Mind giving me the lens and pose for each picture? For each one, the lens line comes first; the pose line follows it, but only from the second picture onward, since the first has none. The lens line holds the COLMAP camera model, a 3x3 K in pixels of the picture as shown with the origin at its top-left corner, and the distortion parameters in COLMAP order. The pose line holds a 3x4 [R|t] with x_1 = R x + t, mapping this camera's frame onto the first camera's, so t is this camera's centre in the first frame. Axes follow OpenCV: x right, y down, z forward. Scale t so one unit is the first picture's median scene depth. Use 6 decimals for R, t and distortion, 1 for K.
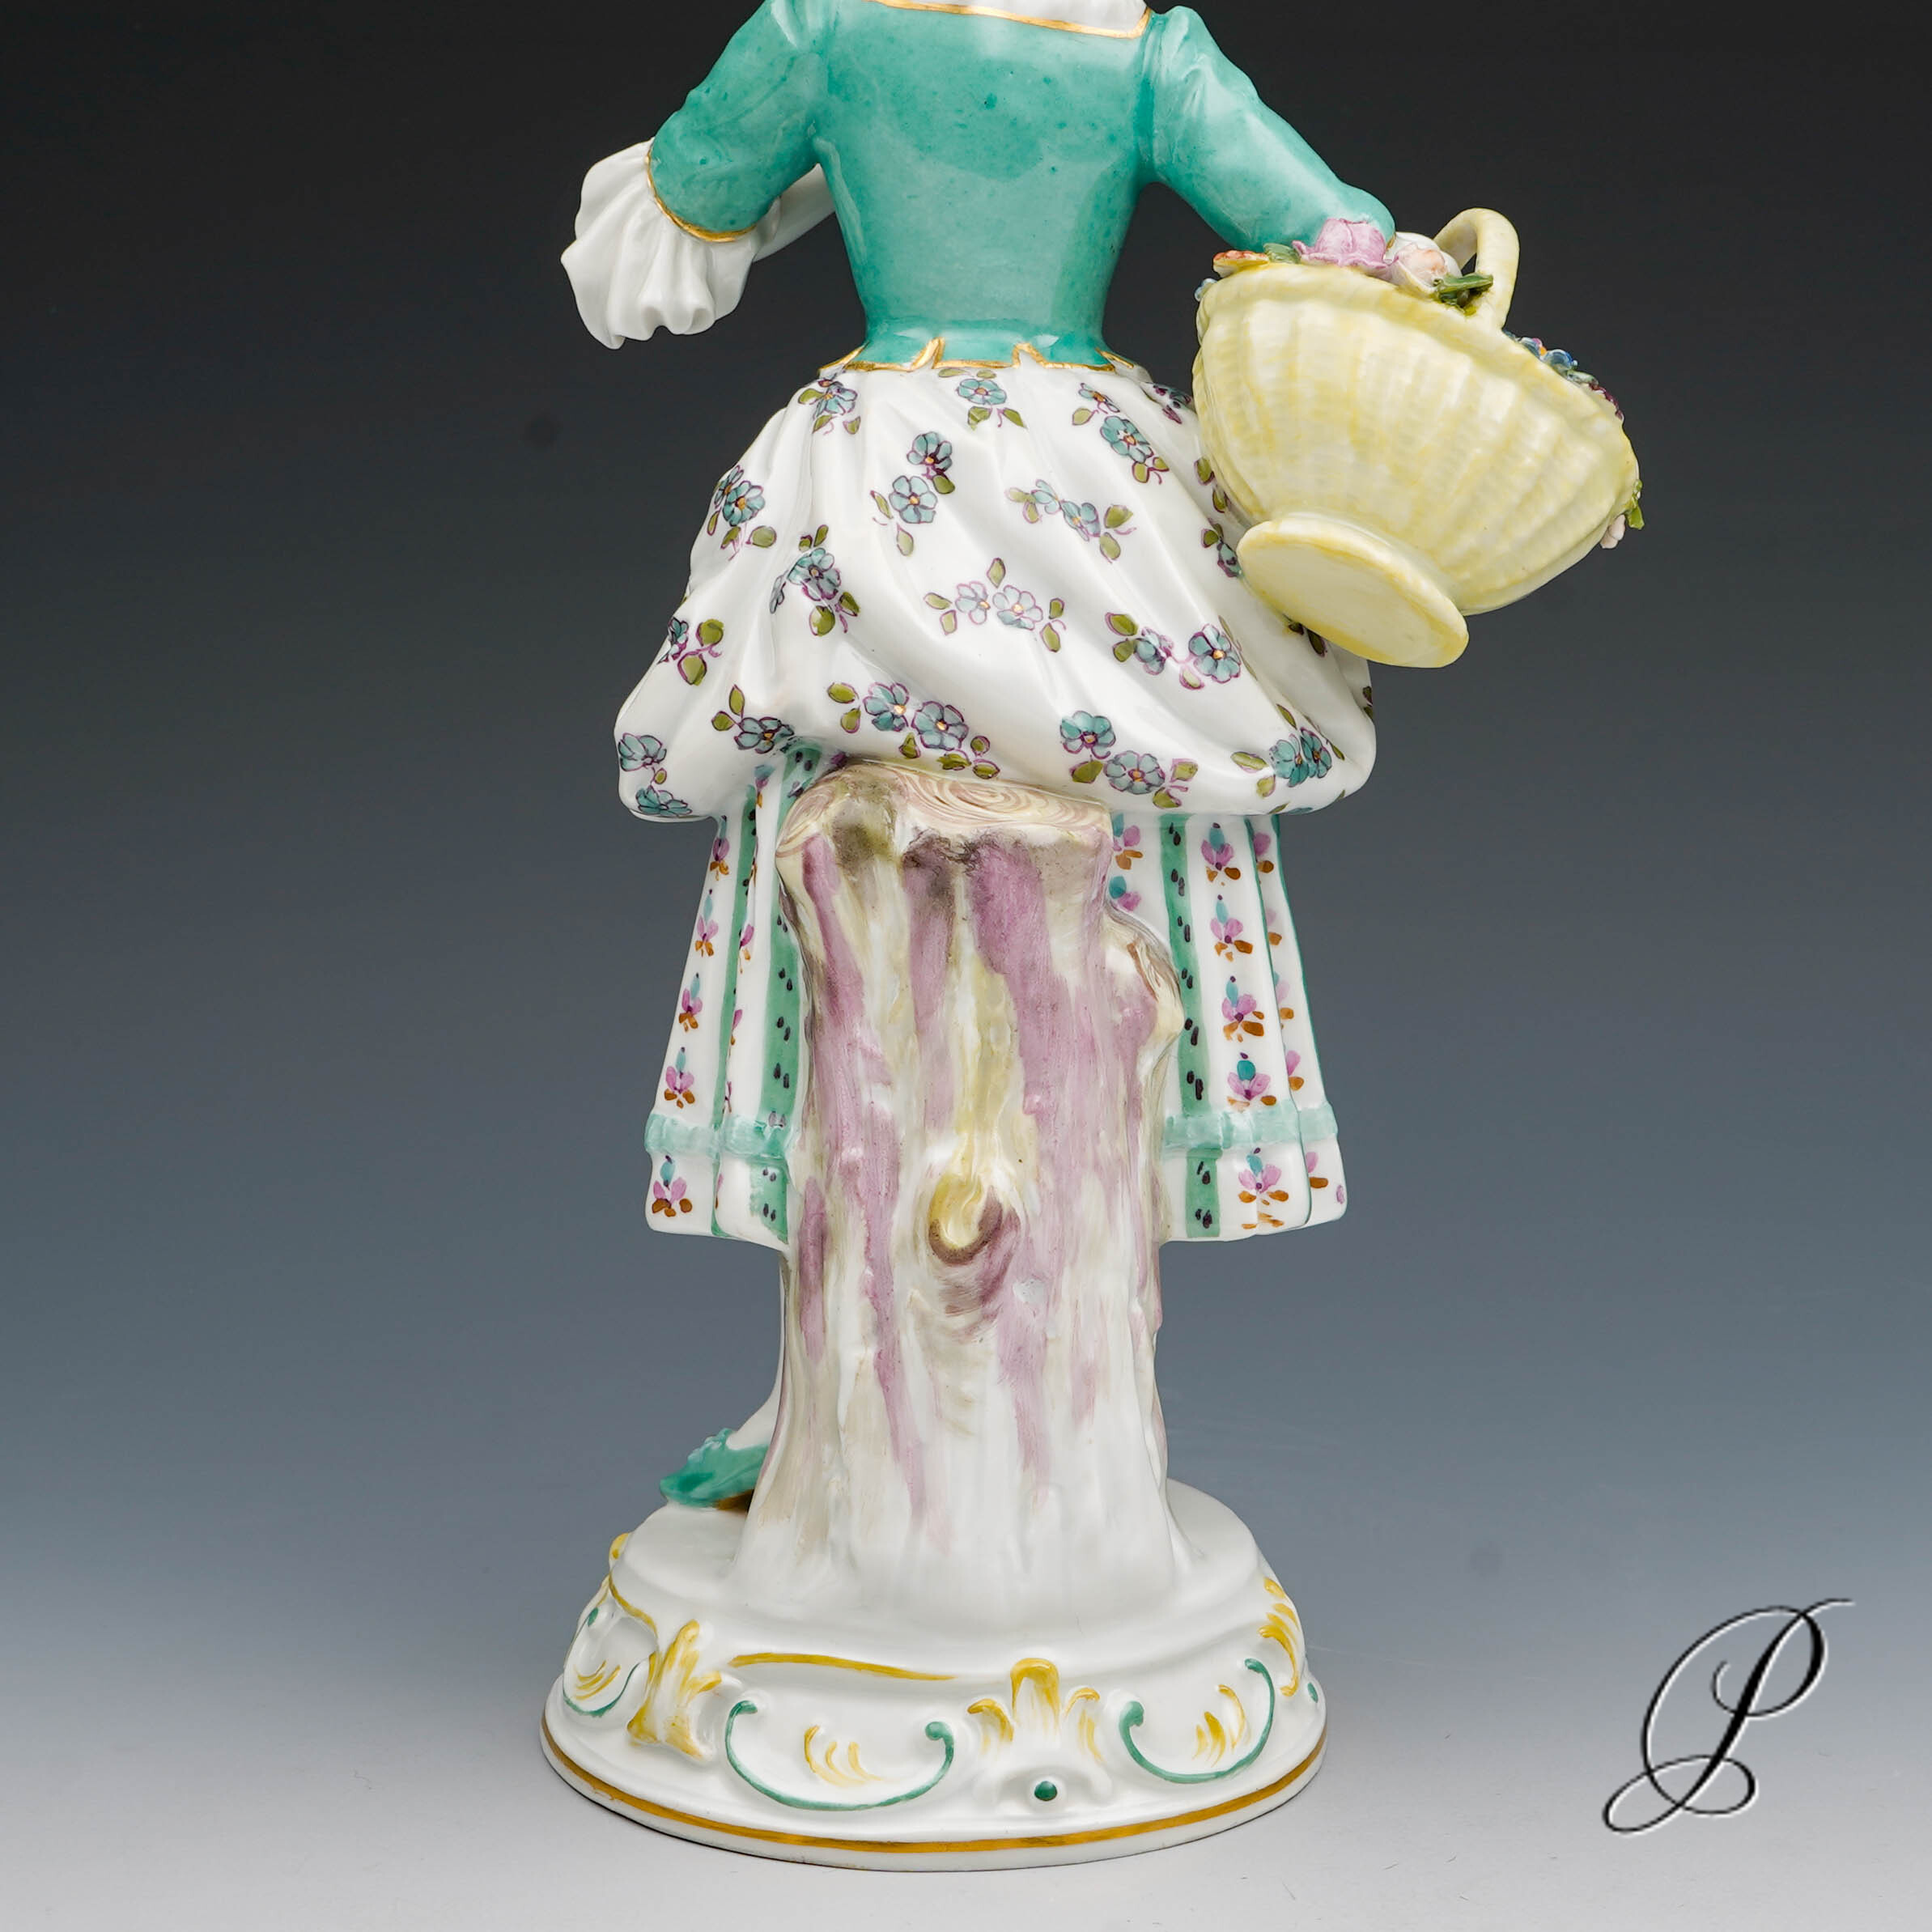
lens RADIAL K [[4477.0, 0, 1045.3], [0, 4477.0, 895.0], [0, 0, 1]] dist [0.012889, 0.000000]
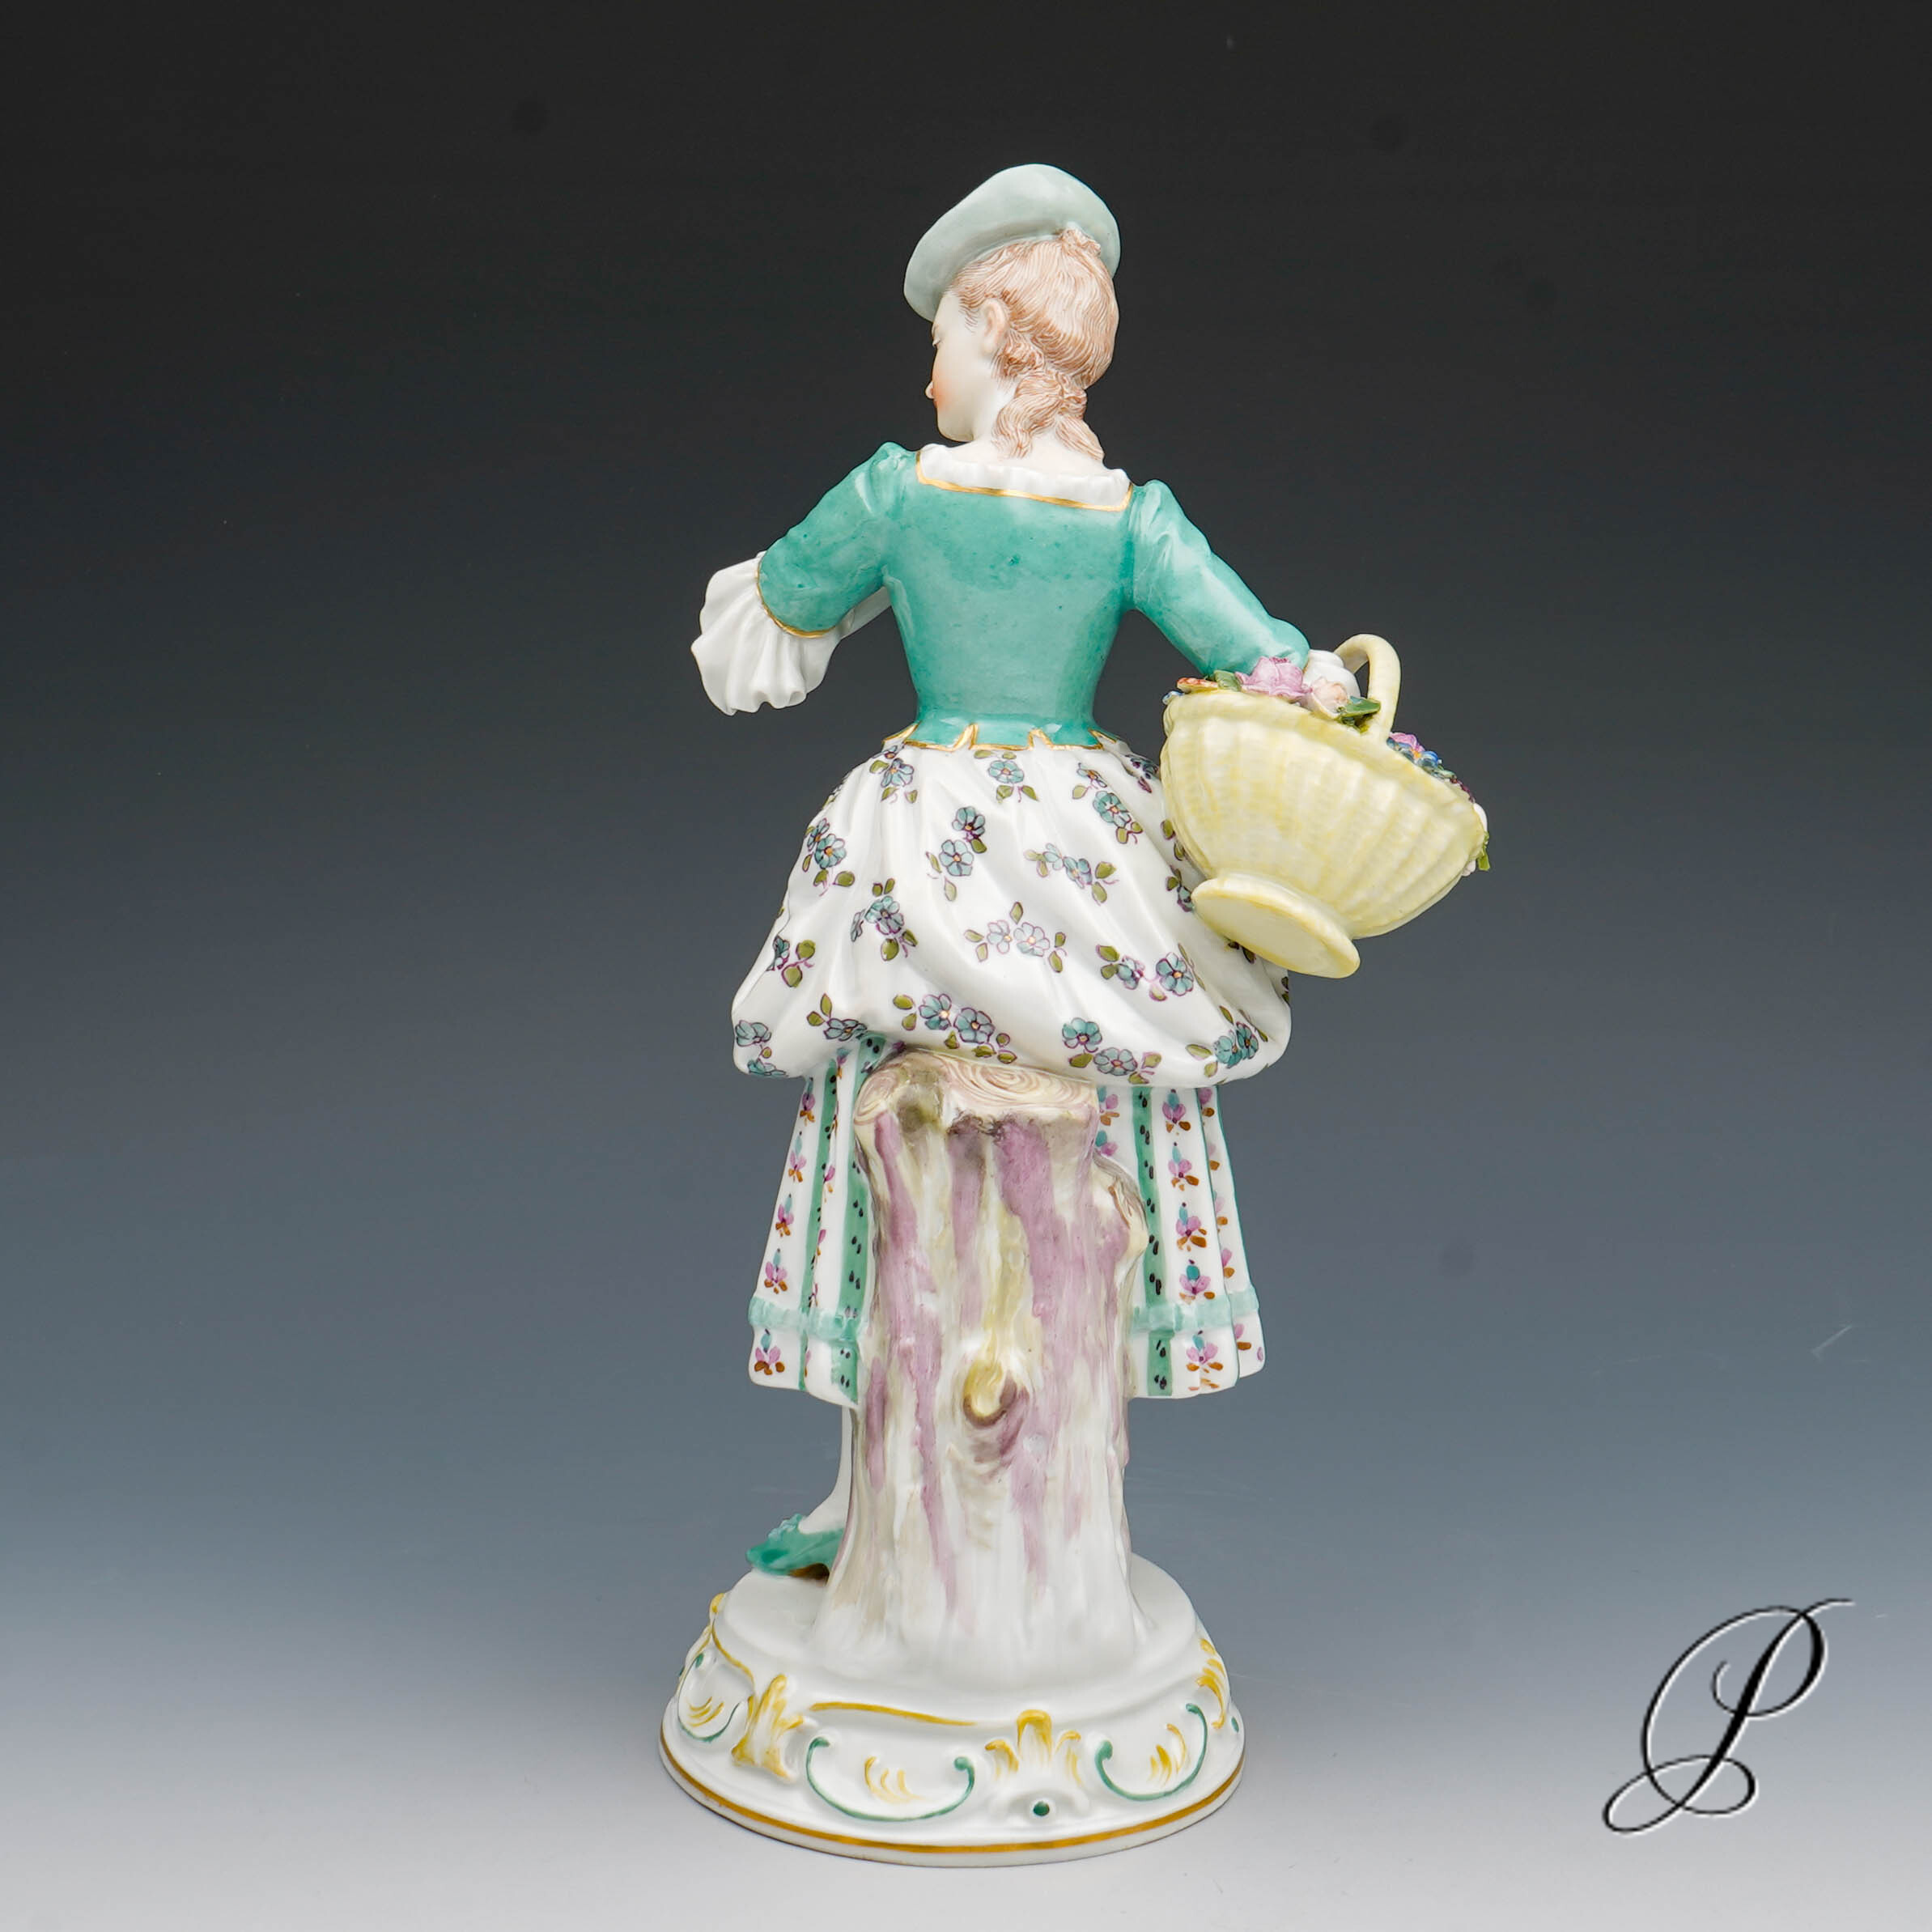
lens RADIAL K [[4477.0, 0, 1049.9], [0, 4477.0, 590.3], [0, 0, 1]] dist [0.012889, 0.000000]
pose [[0.999640, 0.014357, 0.022644, -0.033159], [-0.014108, 0.999839, -0.011101, -0.155697], [-0.022800, 0.010778, 0.999682, -0.371491]]
